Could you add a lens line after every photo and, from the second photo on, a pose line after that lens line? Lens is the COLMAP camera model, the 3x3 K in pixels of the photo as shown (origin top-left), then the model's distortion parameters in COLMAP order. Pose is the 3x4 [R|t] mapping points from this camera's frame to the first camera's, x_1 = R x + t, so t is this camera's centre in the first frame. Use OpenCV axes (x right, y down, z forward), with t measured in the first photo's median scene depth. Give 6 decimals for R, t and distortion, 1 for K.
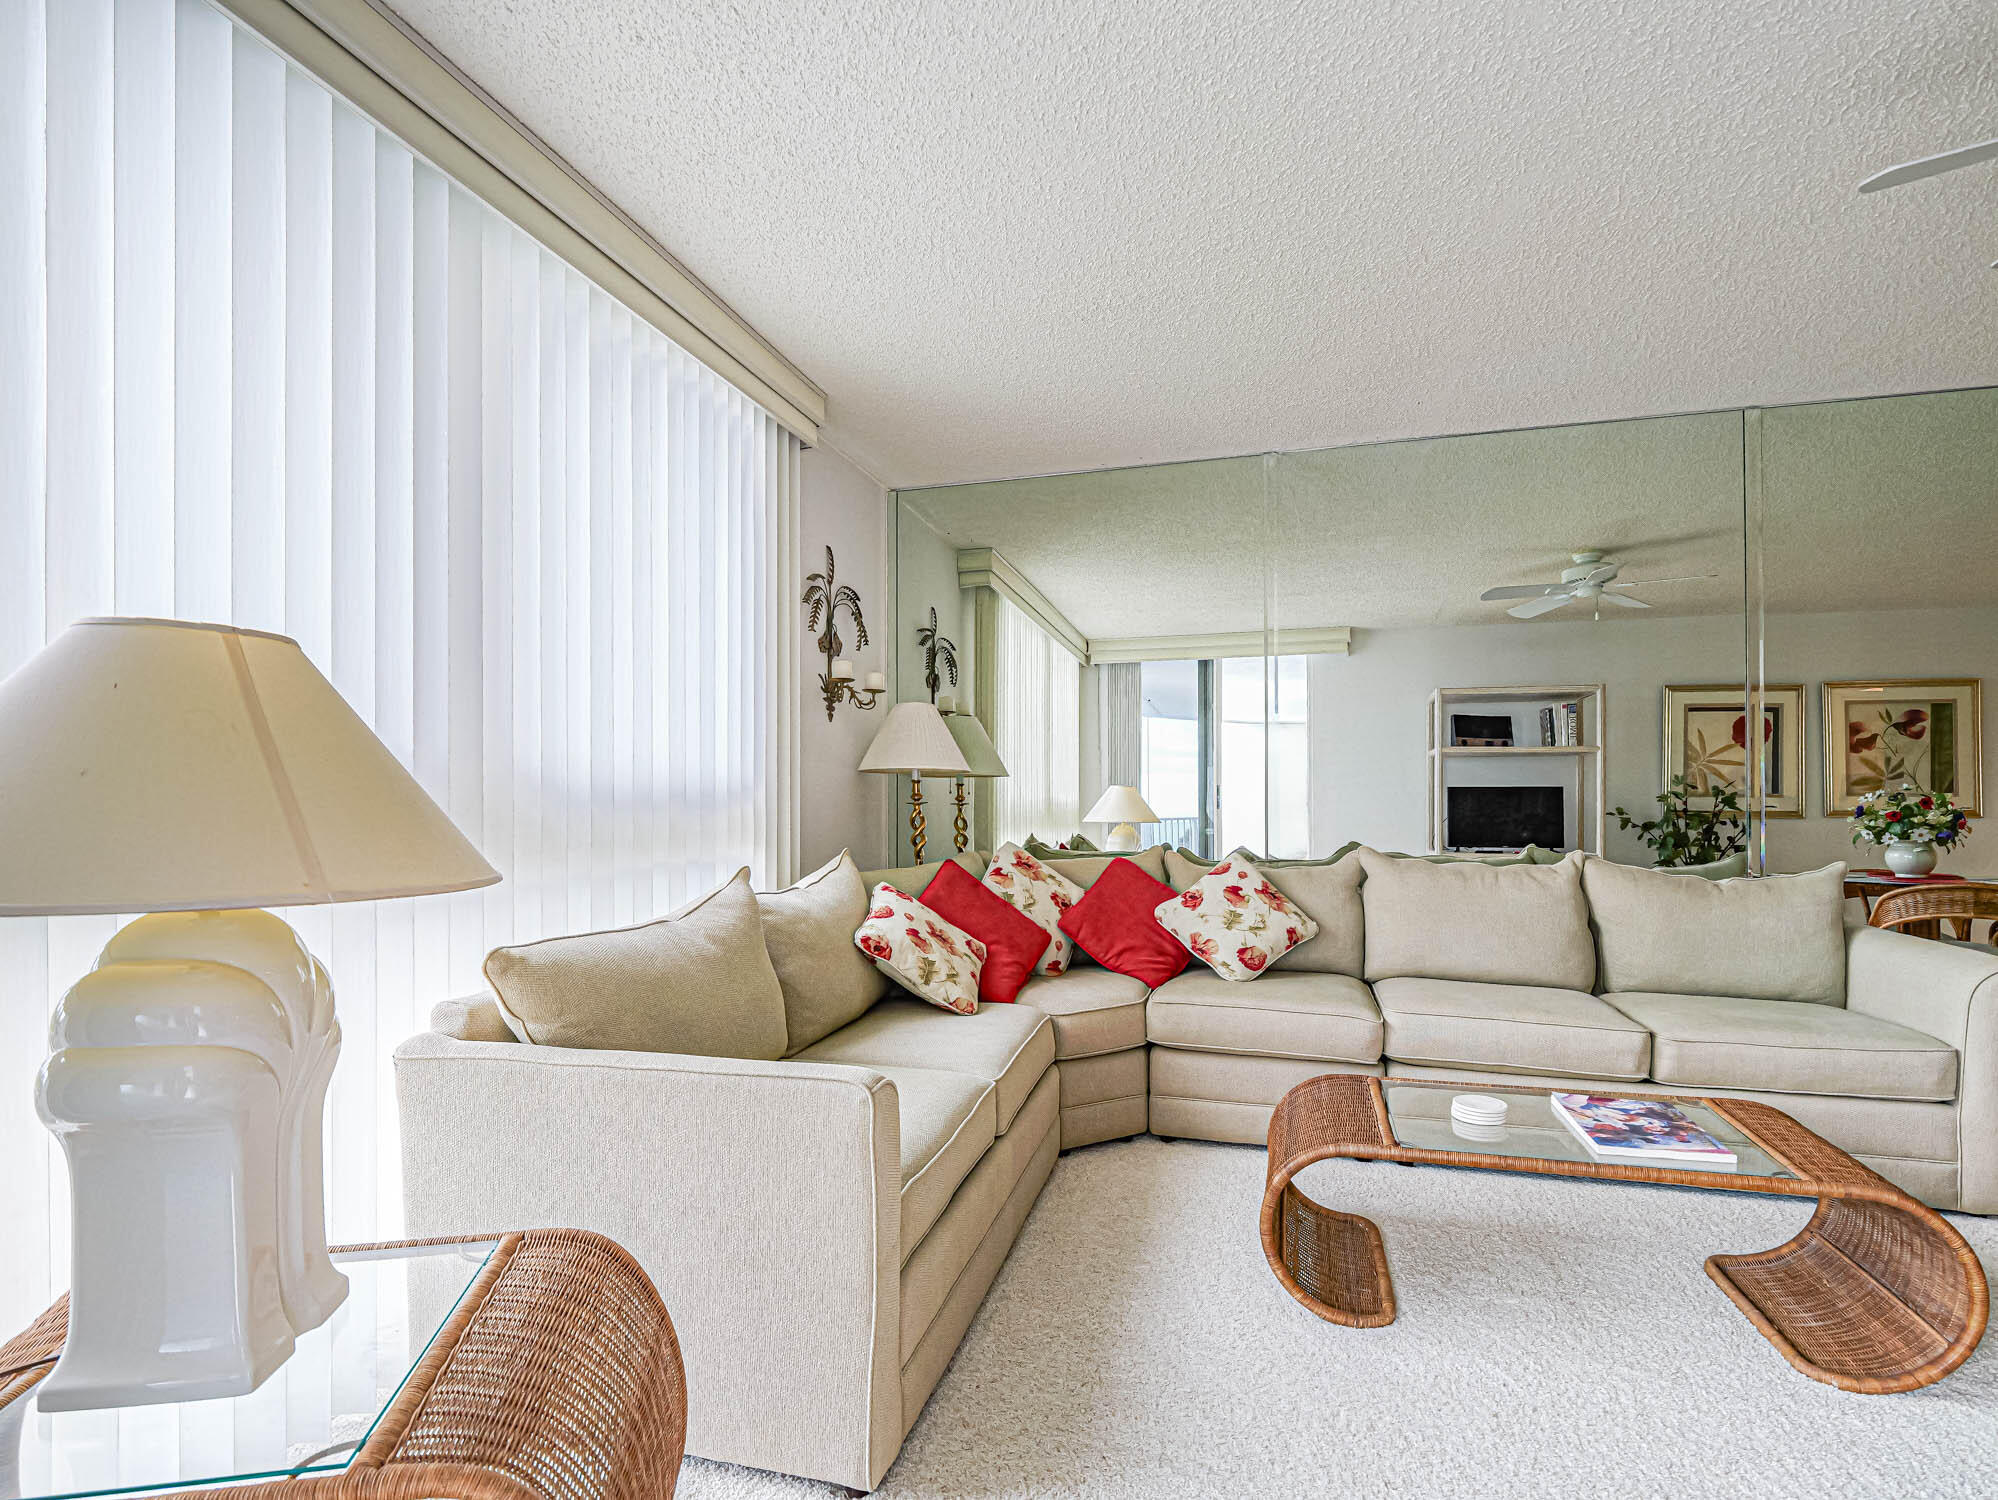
lens RADIAL K [[982.6, 0, 989.4], [0, 982.6, 770.2], [0, 0, 1]] dist [-0.022267, 0.002998]
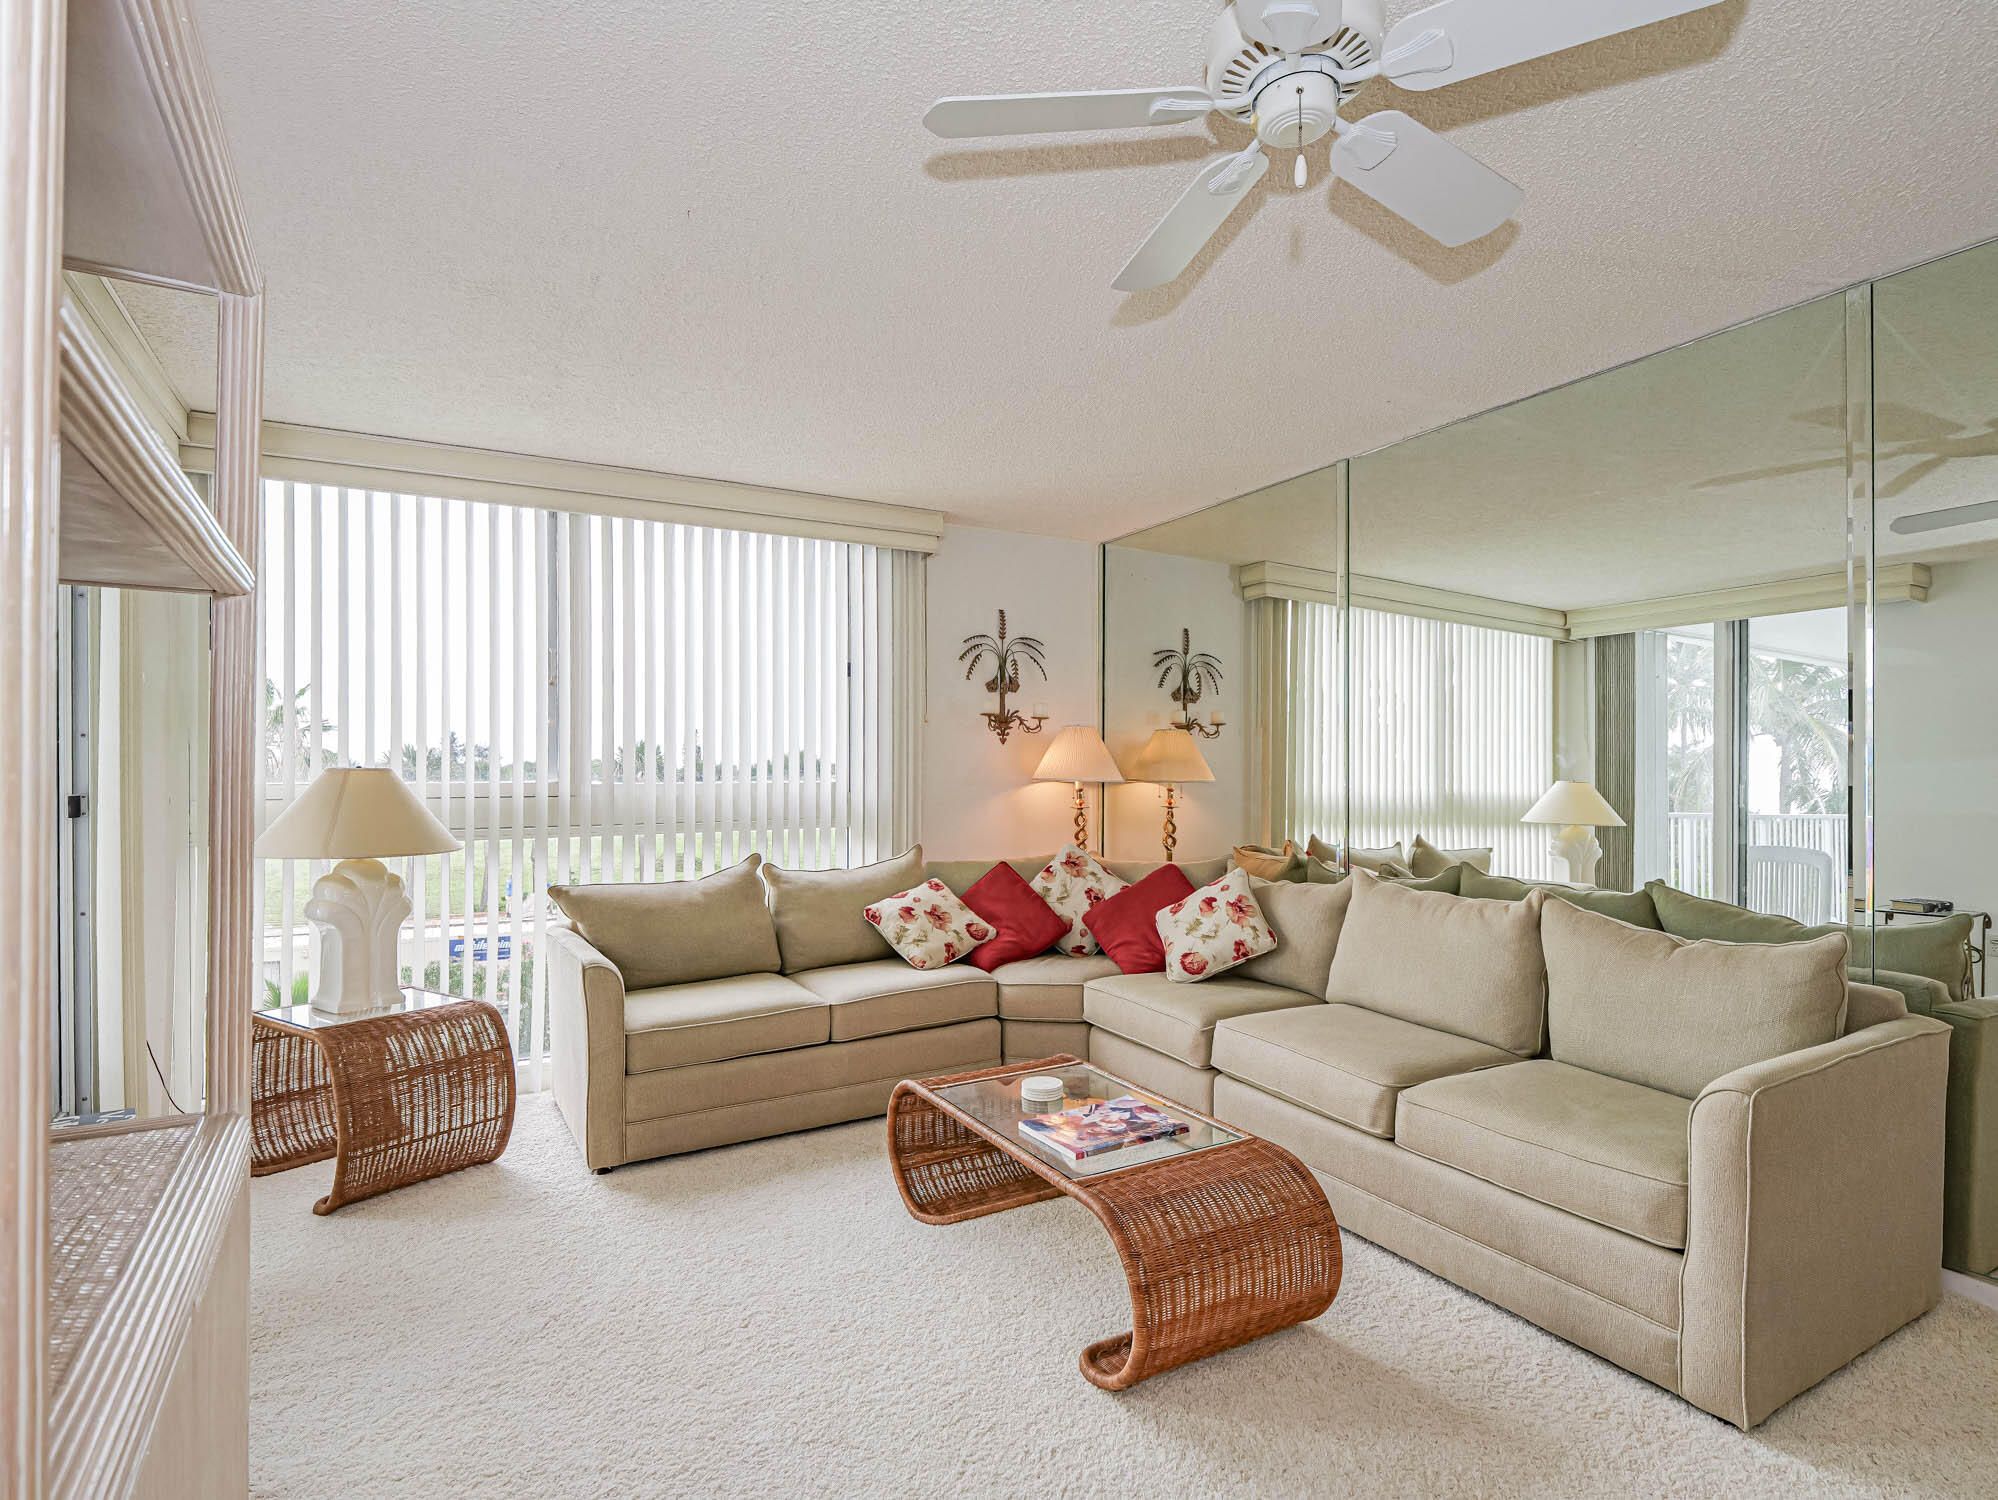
lens RADIAL K [[1026.0, 0, 999.9], [0, 1026.0, 748.8], [0, 0, 1]] dist [-0.017588, -0.003496]
pose [[0.714498, -0.016789, -0.699436, 0.765139], [0.017712, 0.999826, -0.005906, -0.035662], [0.699413, -0.008169, 0.714671, 0.038522]]
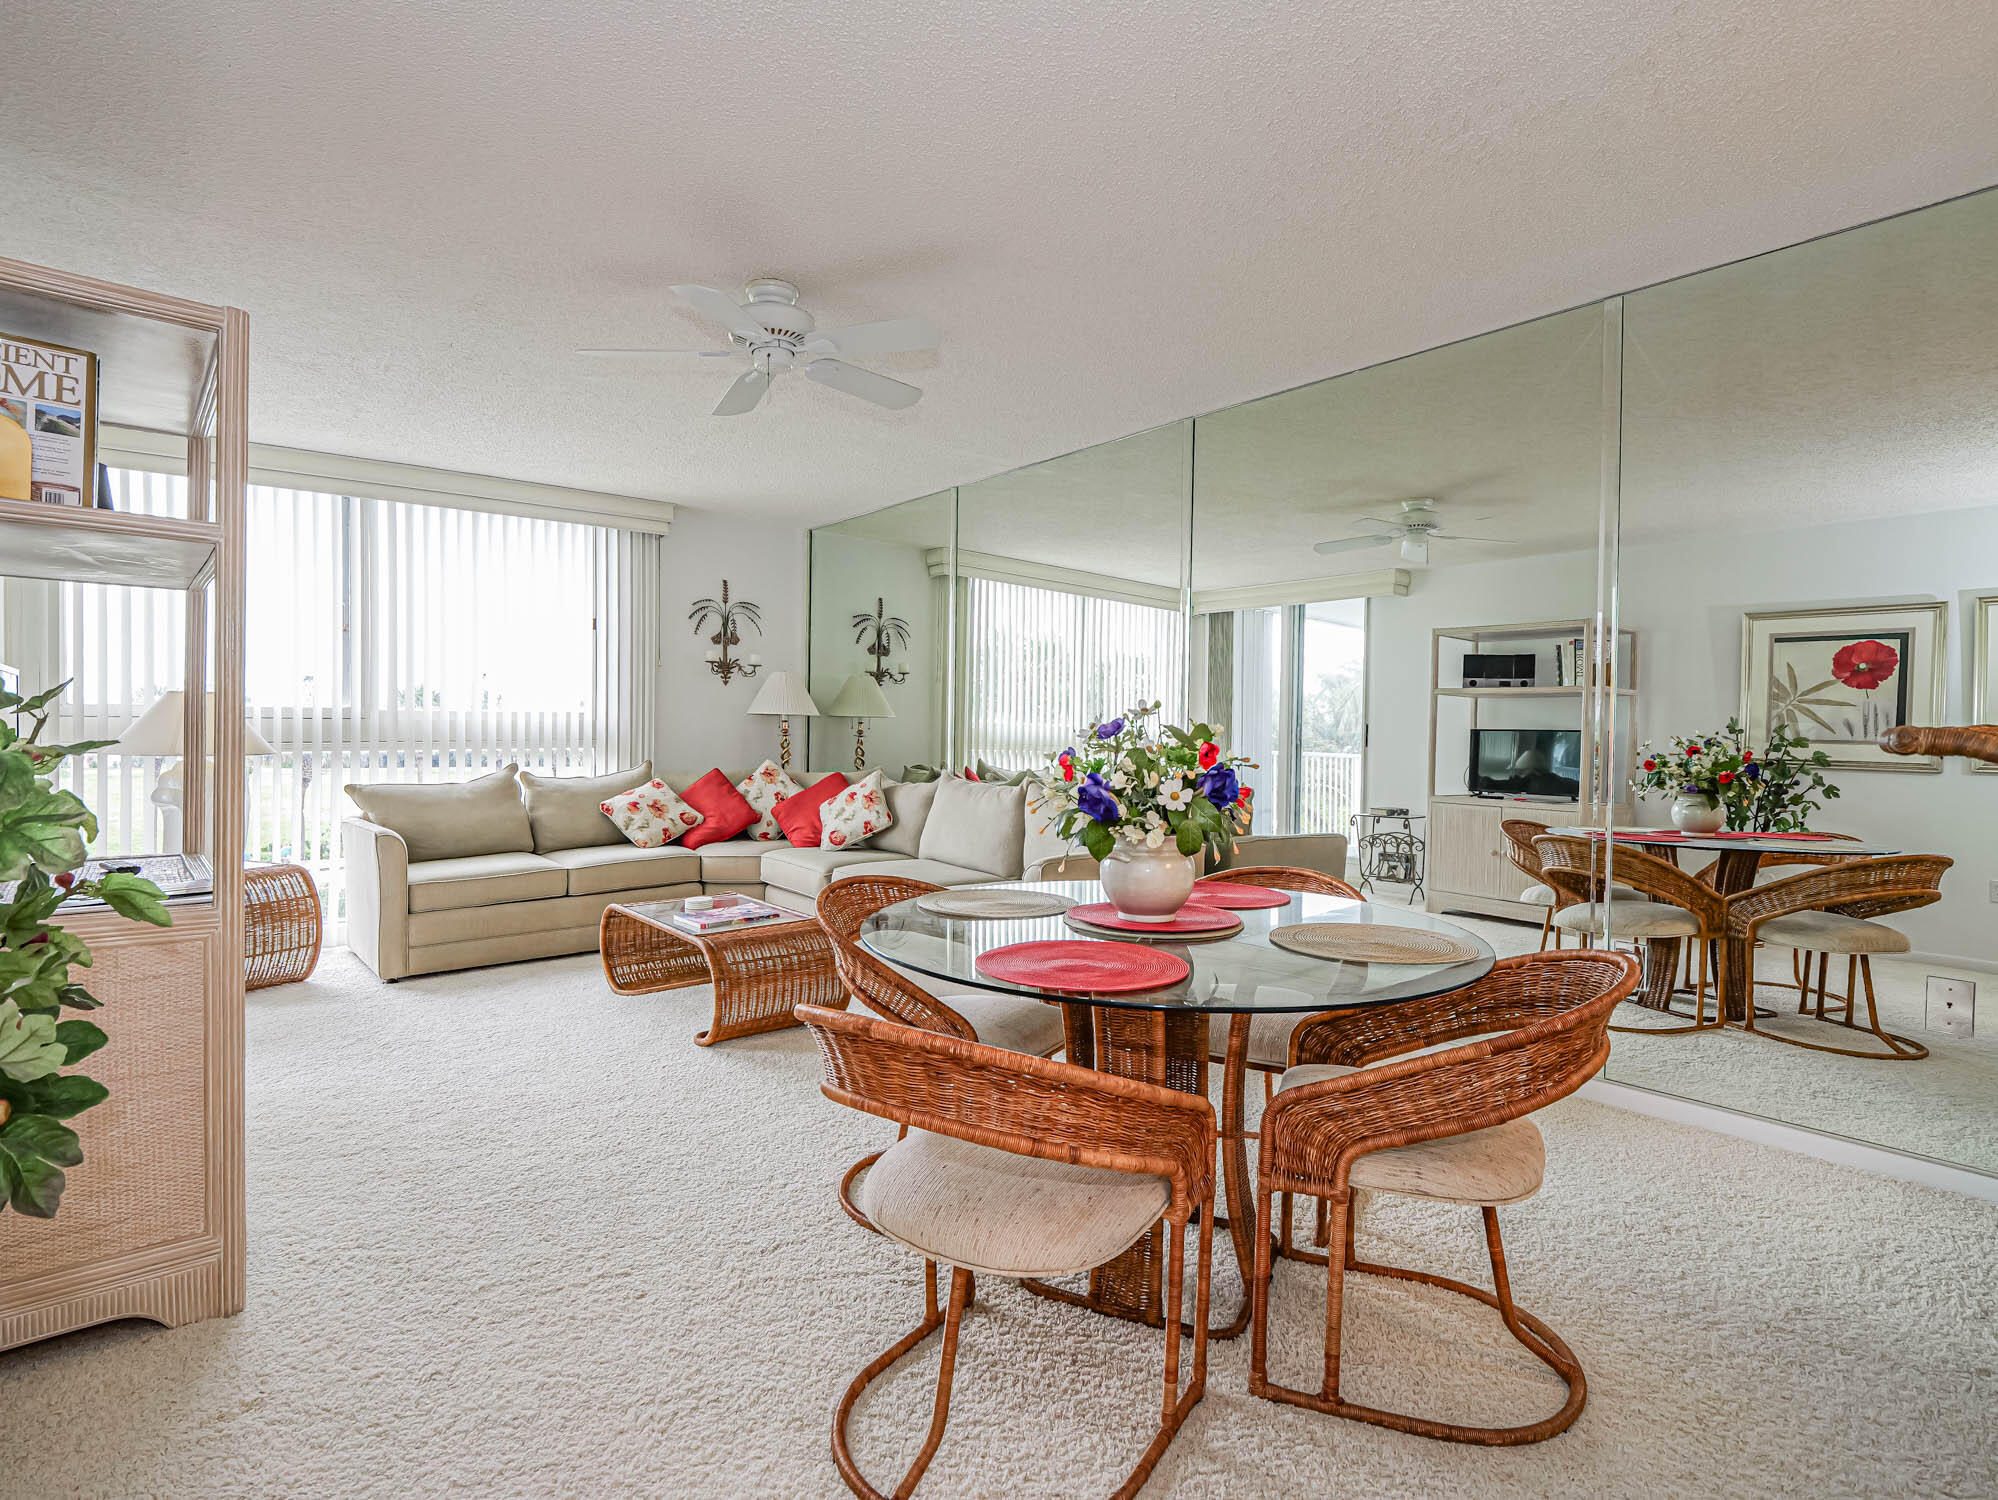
lens RADIAL K [[1026.0, 0, 1012.6], [0, 1026.0, 736.7], [0, 0, 1]] dist [-0.017588, -0.003496]
pose [[0.830792, 0.014493, -0.556394, 1.187708], [0.003421, 0.999509, 0.031144, -0.014832], [0.556572, -0.027777, 0.830335, -0.163047]]
